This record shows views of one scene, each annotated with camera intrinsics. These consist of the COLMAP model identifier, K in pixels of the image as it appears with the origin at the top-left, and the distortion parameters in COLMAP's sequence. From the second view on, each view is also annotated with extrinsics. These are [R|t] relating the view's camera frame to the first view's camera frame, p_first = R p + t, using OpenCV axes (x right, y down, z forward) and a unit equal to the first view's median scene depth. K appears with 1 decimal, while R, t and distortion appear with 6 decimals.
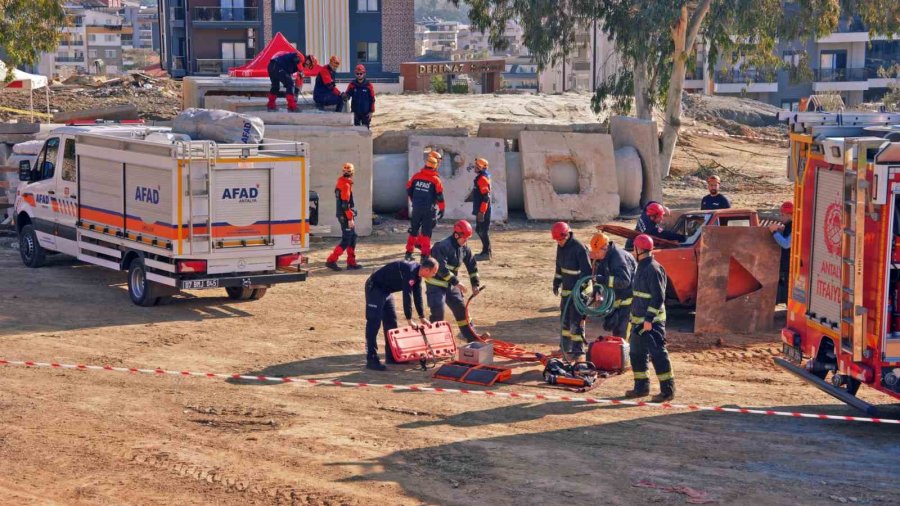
lens RADIAL K [[1712.7, 0, 450.0], [0, 1712.7, 253.0], [0, 0, 1]] dist [0.317680, 0.064377]
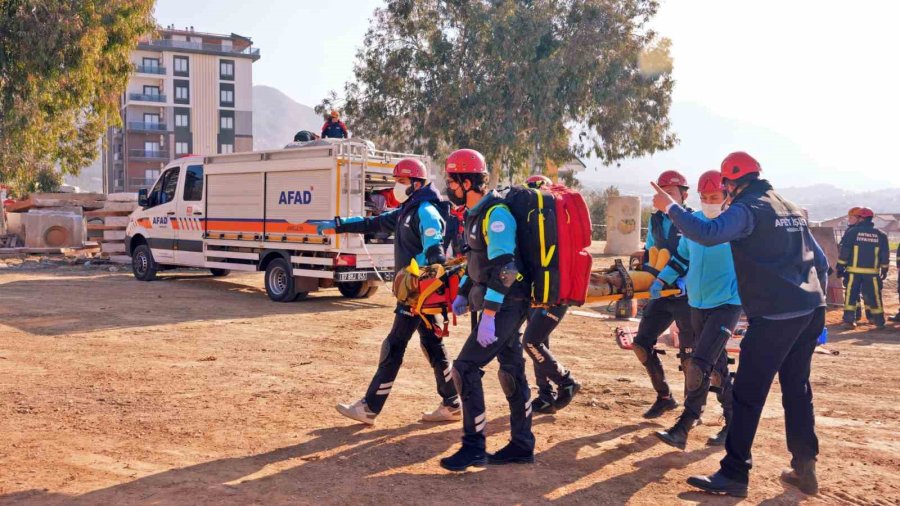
lens RADIAL K [[799.5, 0, 450.0], [0, 799.5, 253.0], [0, 0, 1]] dist [-0.002927, 0.001063]
pose [[0.964522, -0.007077, 0.263907, -0.207392], [0.027414, 0.996921, -0.073458, 0.039596], [-0.262575, 0.078087, 0.961747, 0.477966]]
